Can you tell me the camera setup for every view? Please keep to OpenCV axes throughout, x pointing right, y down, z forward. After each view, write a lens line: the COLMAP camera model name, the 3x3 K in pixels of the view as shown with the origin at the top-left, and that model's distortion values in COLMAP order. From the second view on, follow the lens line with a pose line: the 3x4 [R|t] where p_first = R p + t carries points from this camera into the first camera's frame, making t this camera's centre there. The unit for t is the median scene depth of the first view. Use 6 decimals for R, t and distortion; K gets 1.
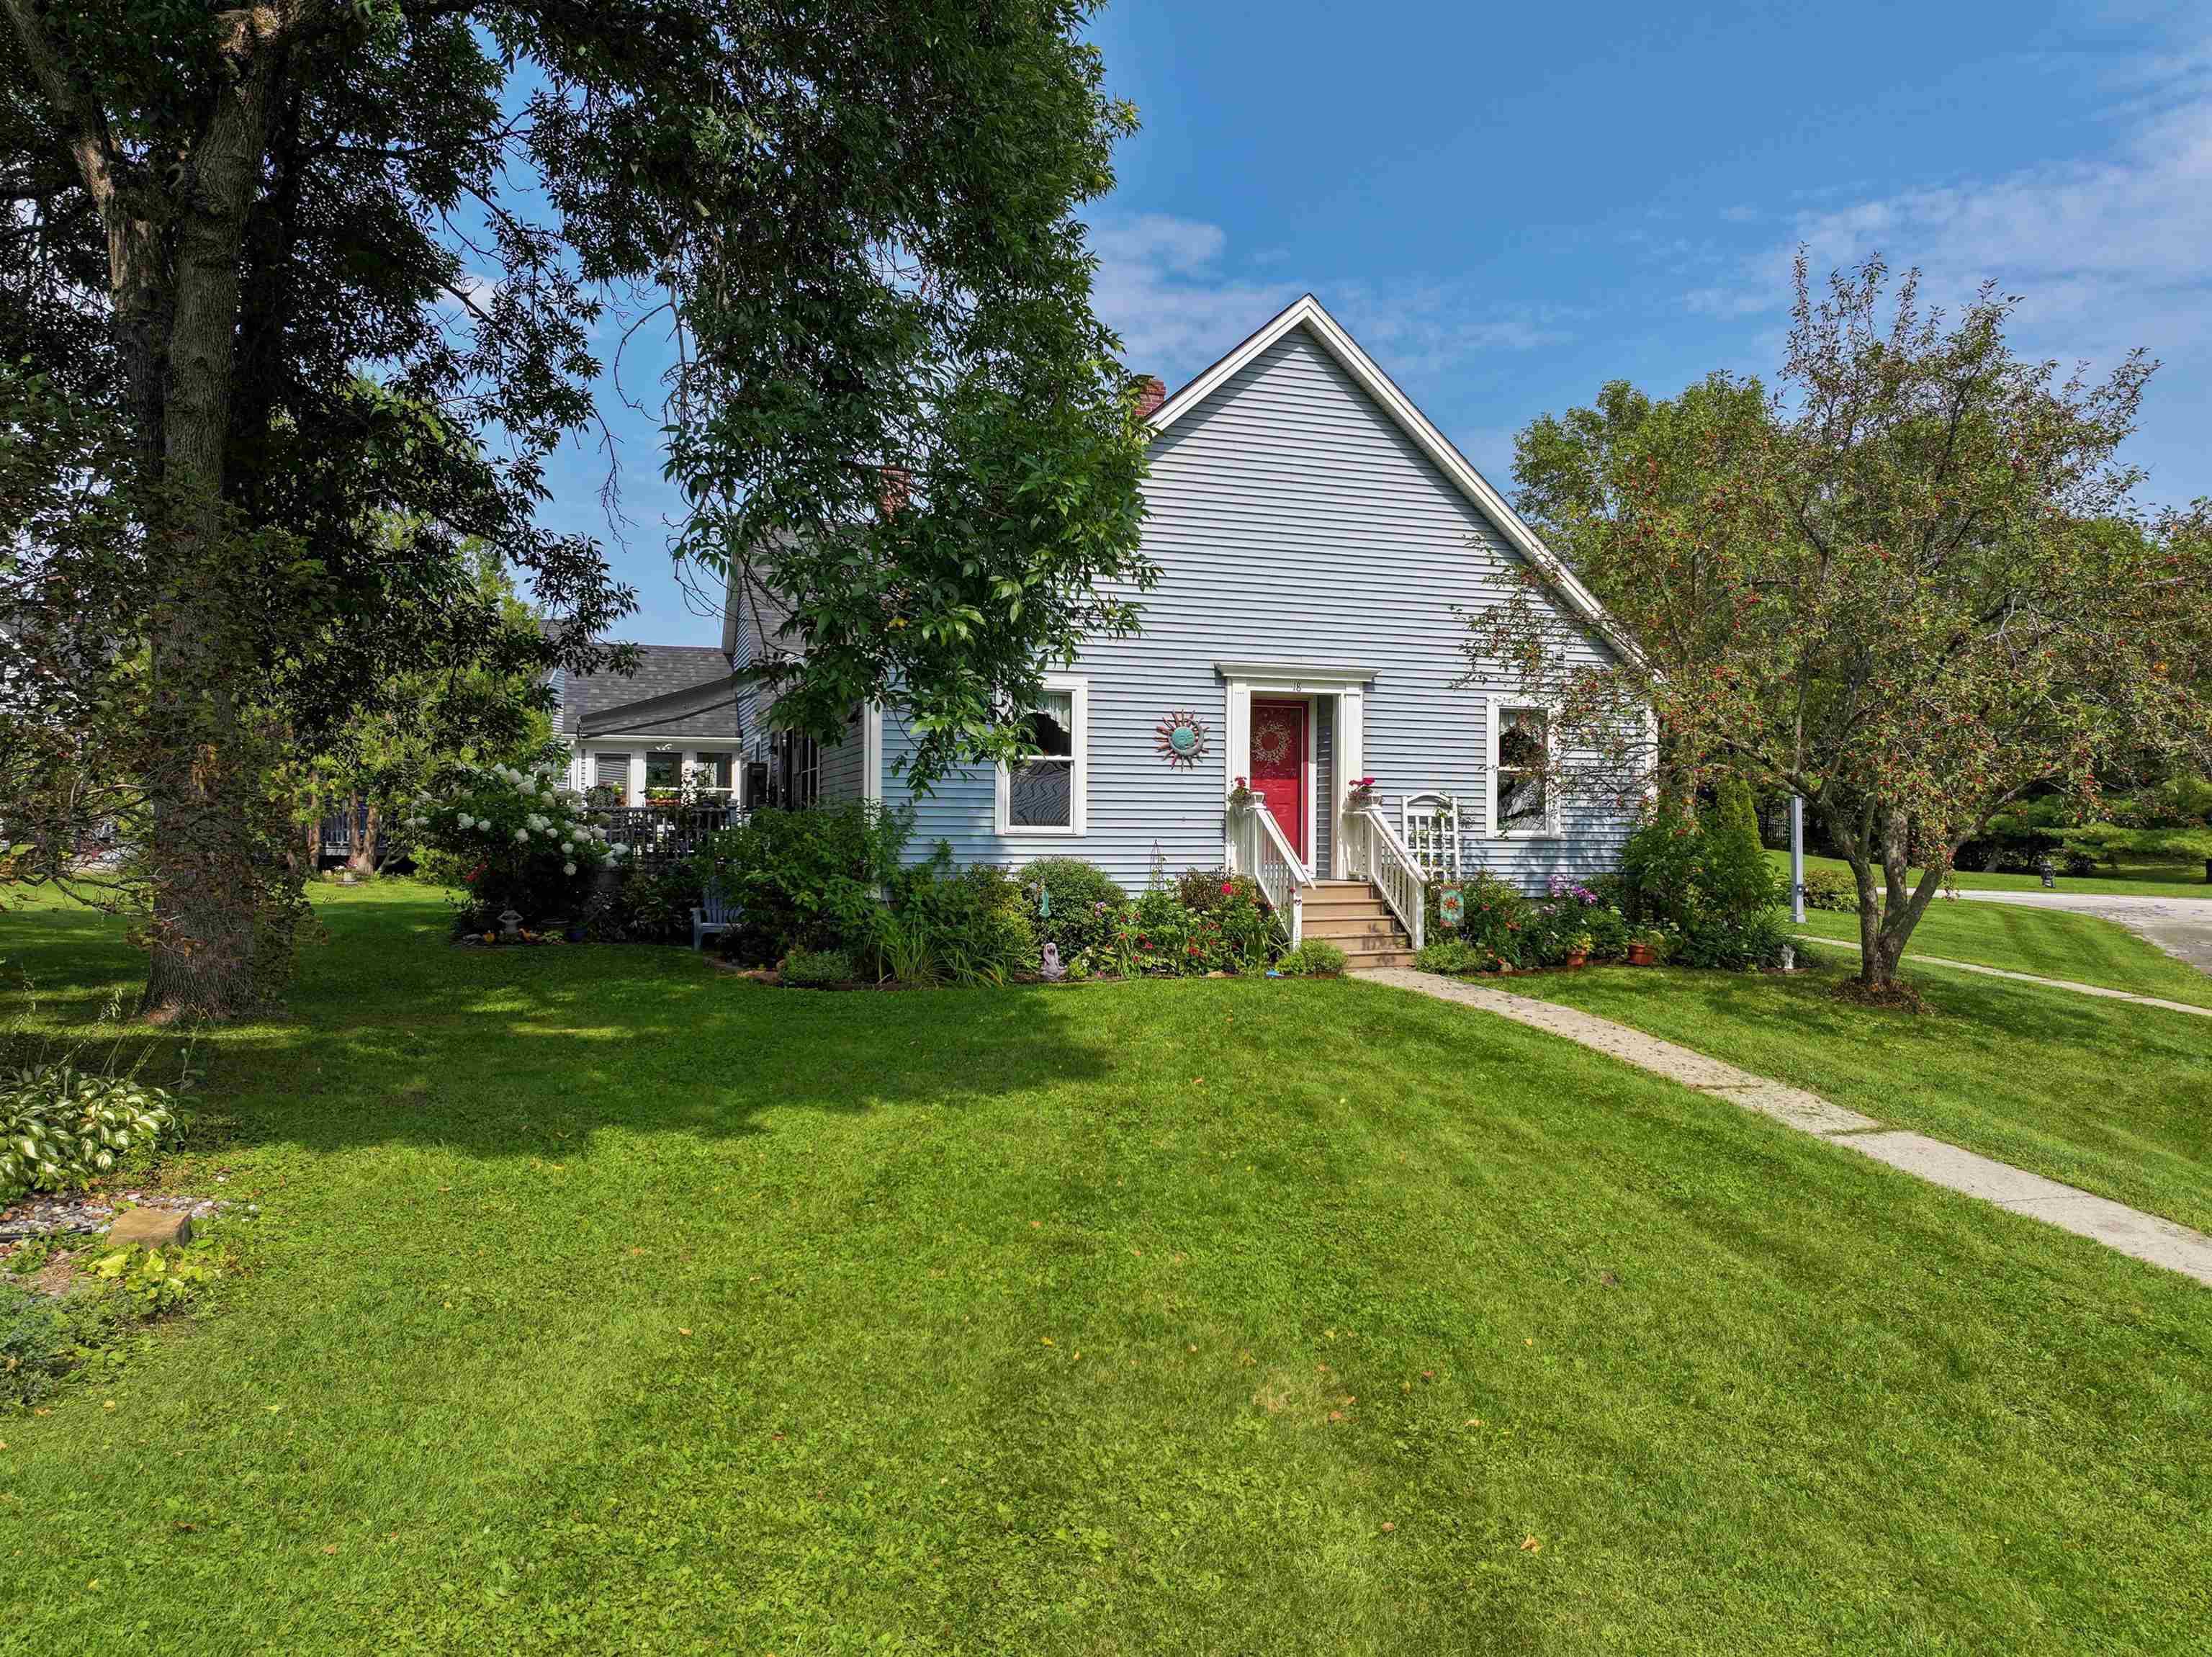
lens RADIAL K [[1546.5, 0, 1104.5], [0, 1546.5, 830.8], [0, 0, 1]] dist [-0.000675, 0.005971]
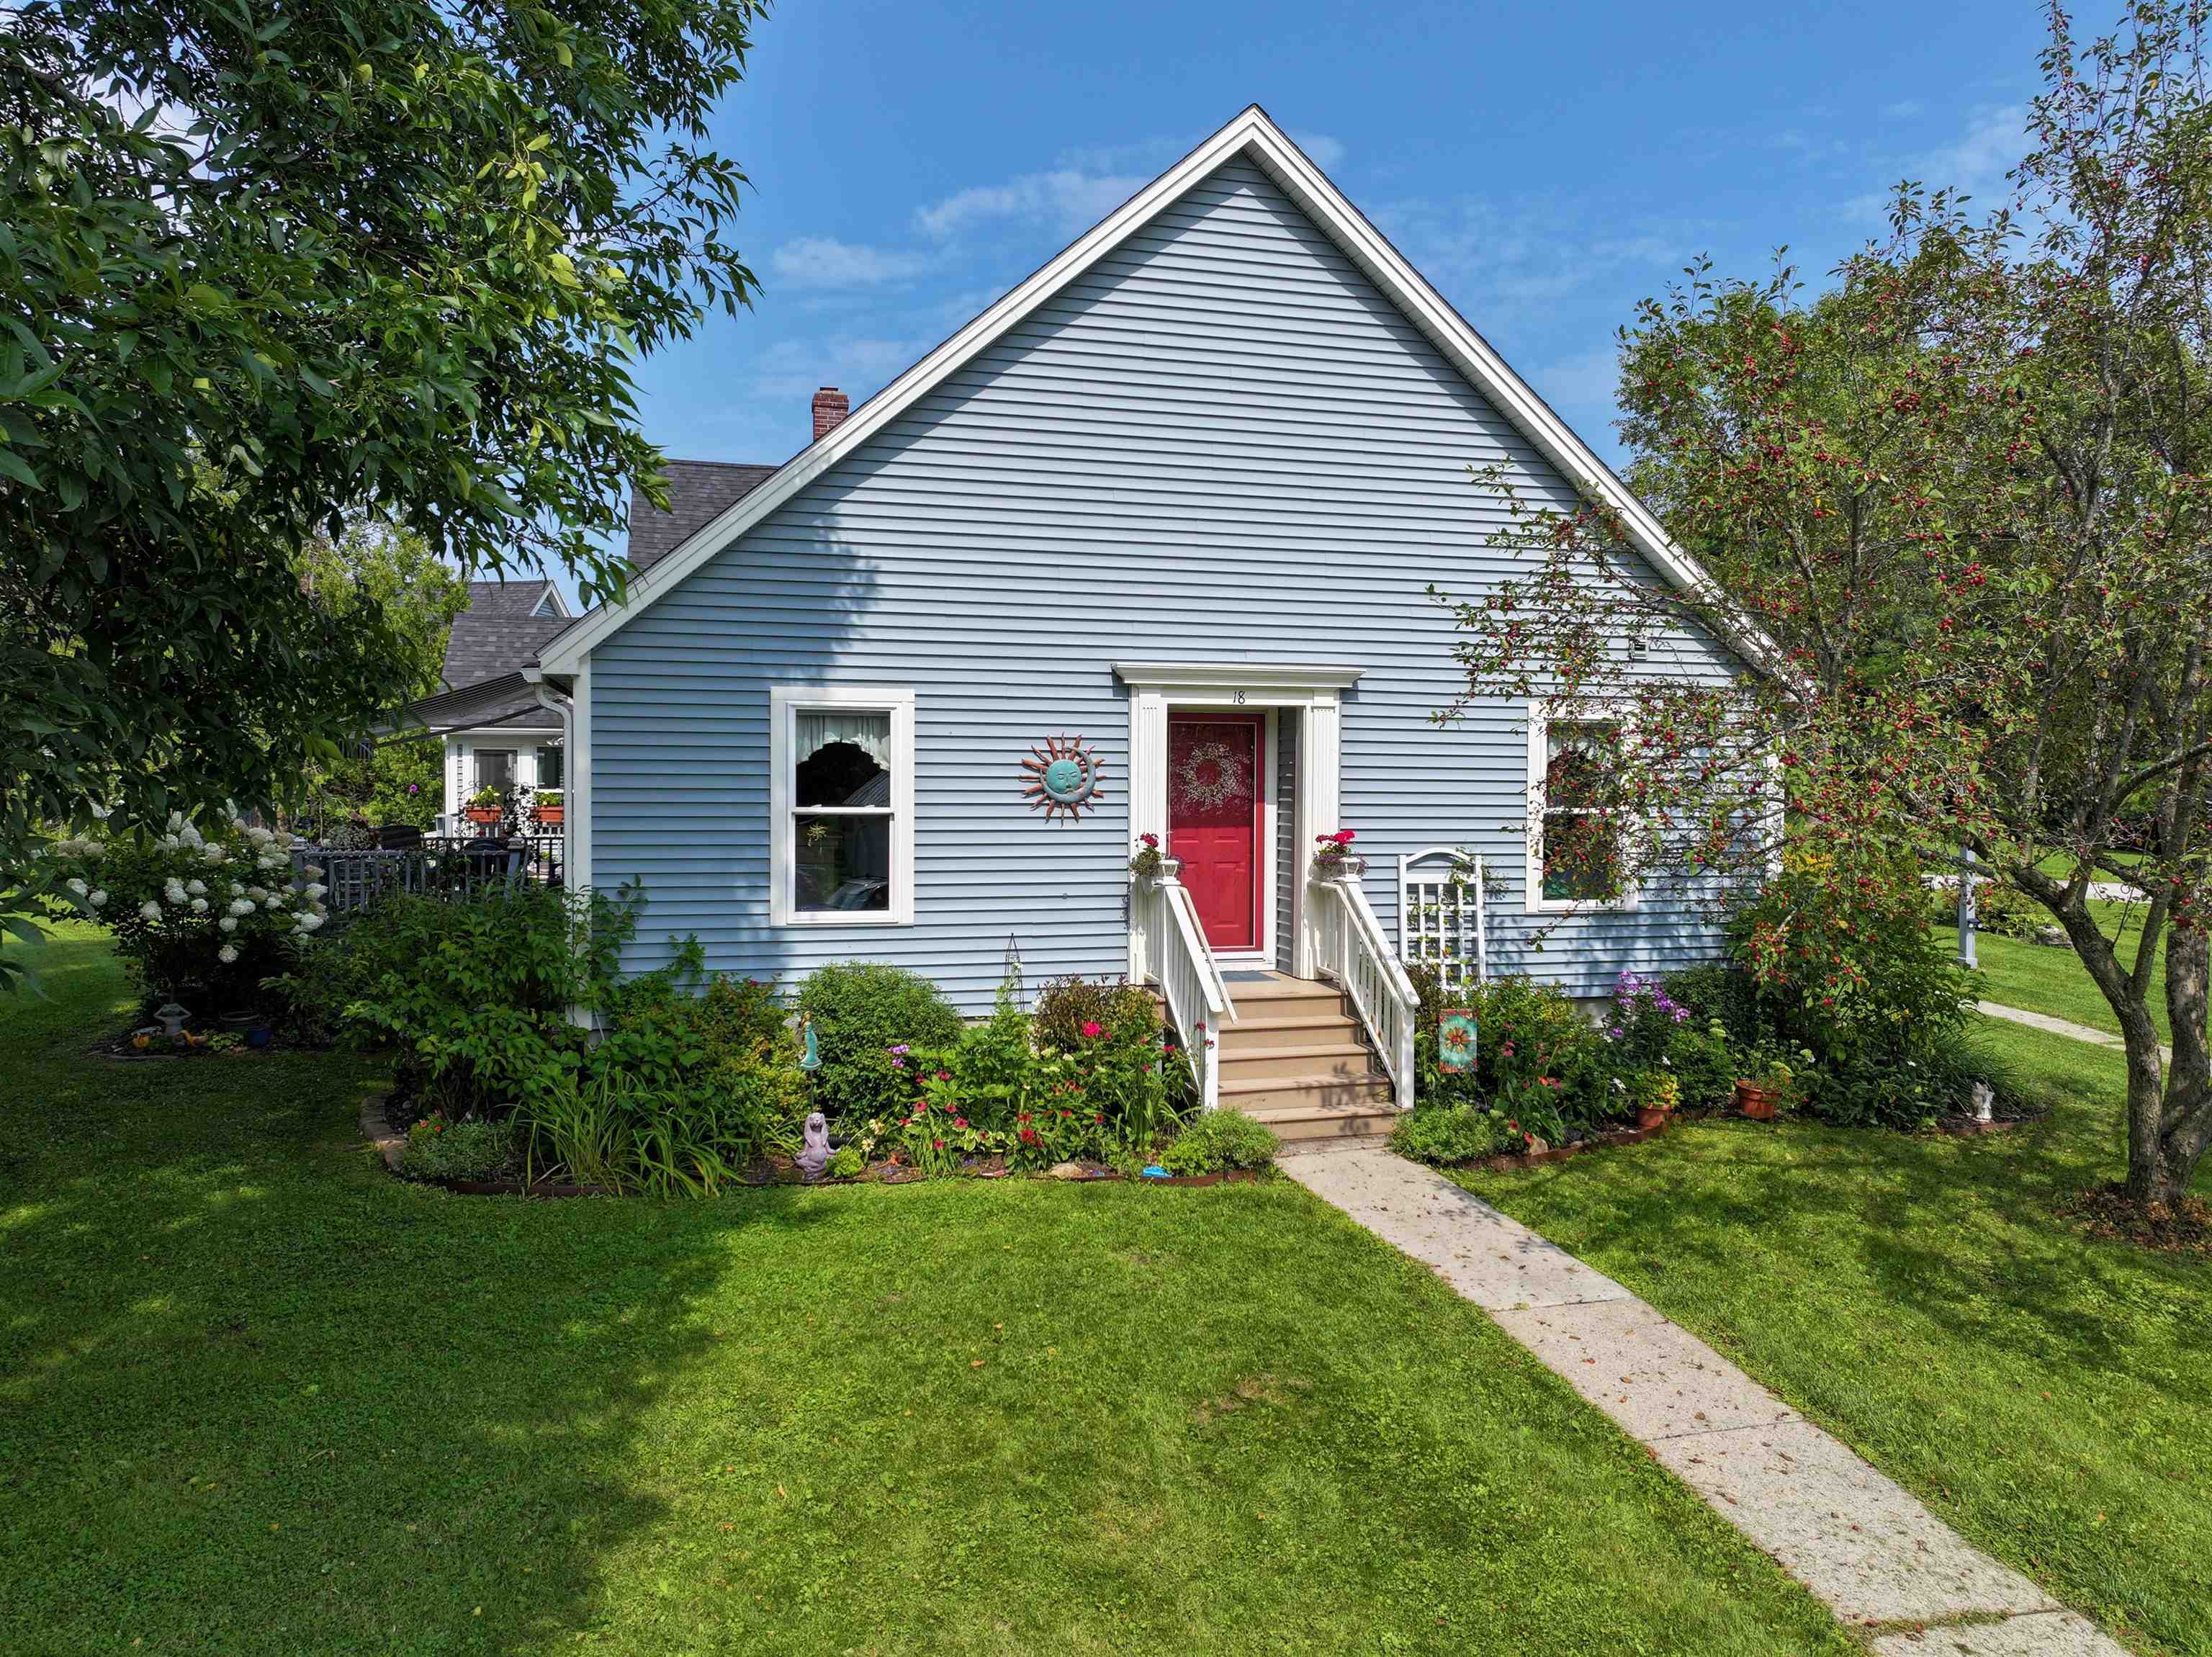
lens RADIAL K [[1546.5, 0, 1106.0], [0, 1546.5, 827.3], [0, 0, 1]] dist [-0.000675, 0.005971]
pose [[0.997691, 0.000172, -0.067921, 0.114566], [0.002042, 0.999469, 0.032527, -0.059312], [0.067891, -0.032590, 0.997160, 0.325863]]
